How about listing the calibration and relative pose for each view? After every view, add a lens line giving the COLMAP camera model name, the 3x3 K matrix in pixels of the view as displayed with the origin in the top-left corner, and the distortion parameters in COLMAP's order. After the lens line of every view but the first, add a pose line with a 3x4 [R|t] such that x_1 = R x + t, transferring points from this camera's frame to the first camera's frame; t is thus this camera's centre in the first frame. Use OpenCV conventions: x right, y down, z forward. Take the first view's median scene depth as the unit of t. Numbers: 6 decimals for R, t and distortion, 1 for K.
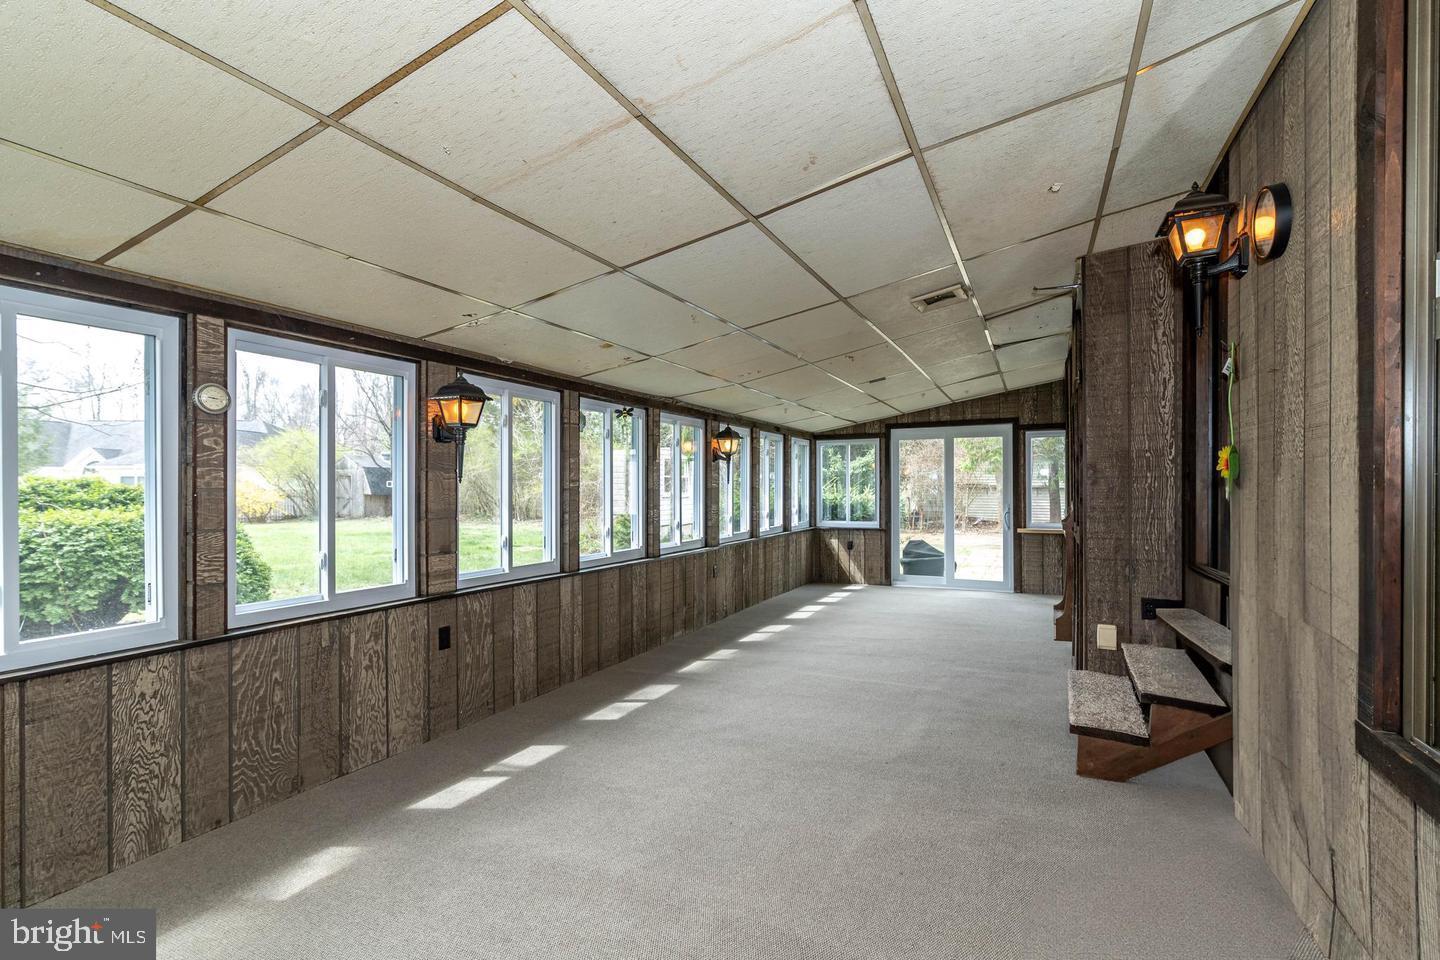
lens RADIAL K [[653.3, 0, 723.7], [0, 653.3, 482.8], [0, 0, 1]] dist [0.004077, -0.000754]
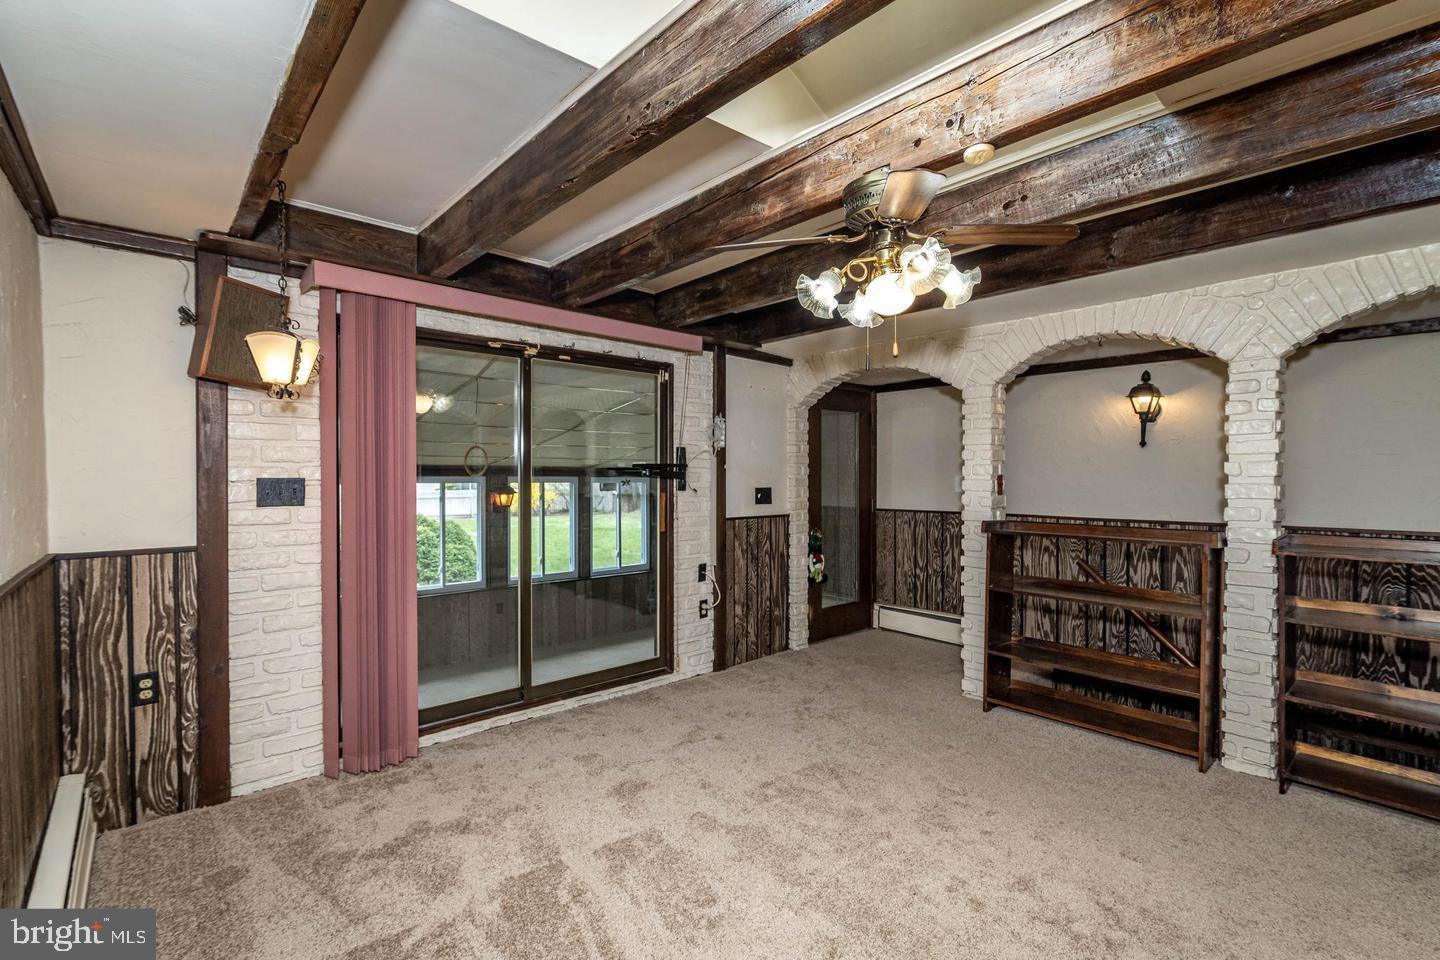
lens RADIAL K [[653.3, 0, 717.5], [0, 653.3, 483.6], [0, 0, 1]] dist [0.004077, -0.000754]
pose [[0.924015, 0.004160, -0.382334, 0.556508], [0.001595, 0.999890, 0.014734, -0.103337], [0.382354, -0.014224, 0.923907, -0.353483]]
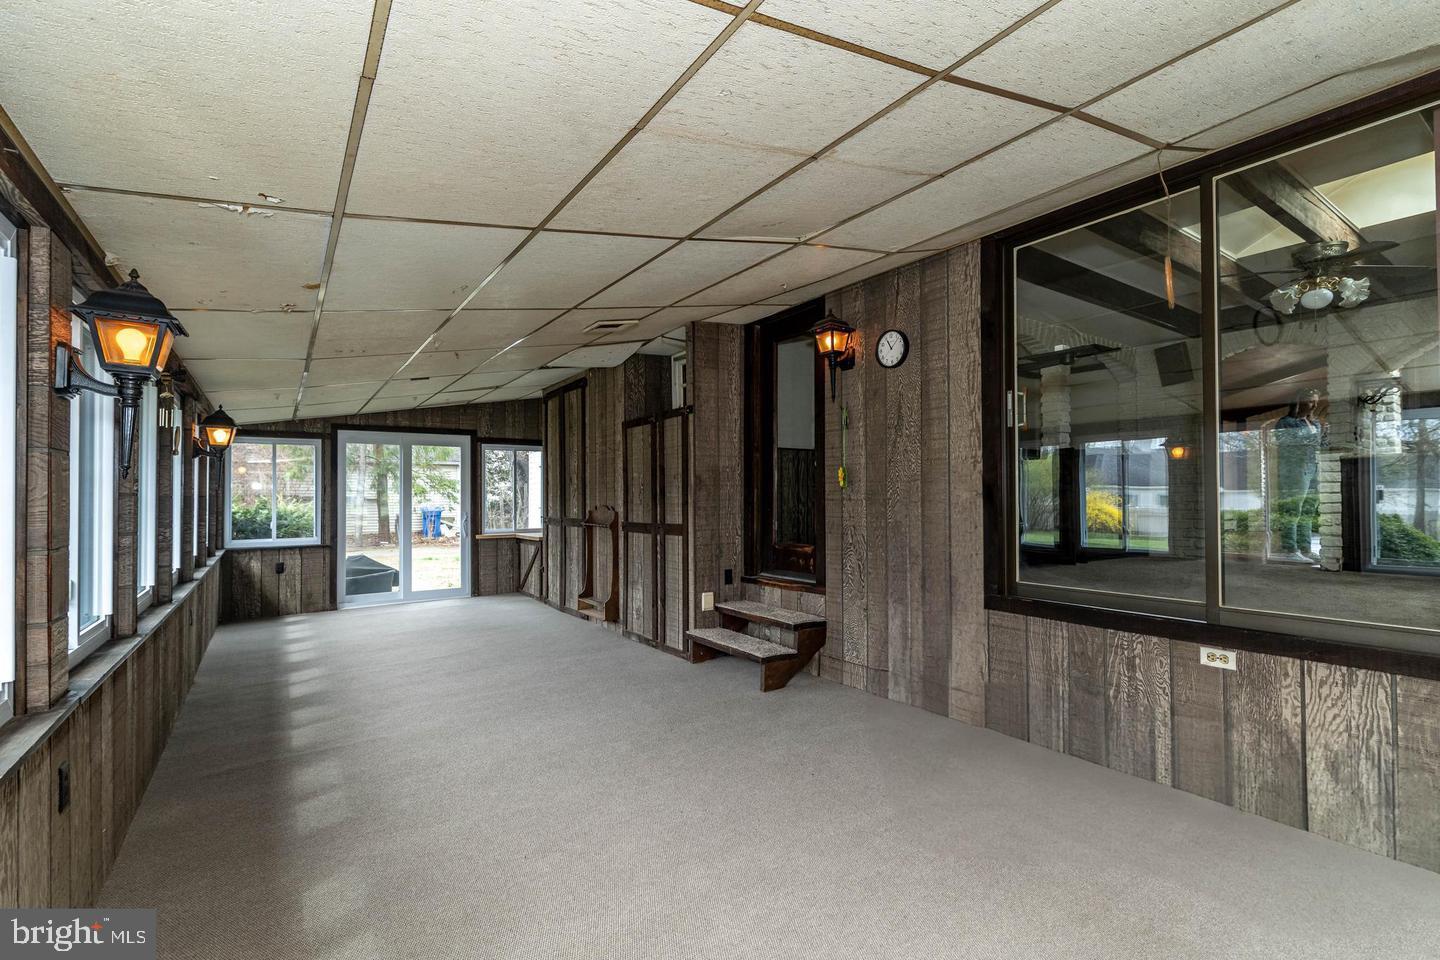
lens RADIAL K [[653.3, 0, 722.0], [0, 653.3, 485.8], [0, 0, 1]] dist [0.004077, -0.000754]
pose [[0.492645, 0.013549, 0.870125, -0.270346], [-0.000783, 0.999885, -0.015126, 0.005764], [-0.870230, 0.006770, 0.492599, 0.133455]]
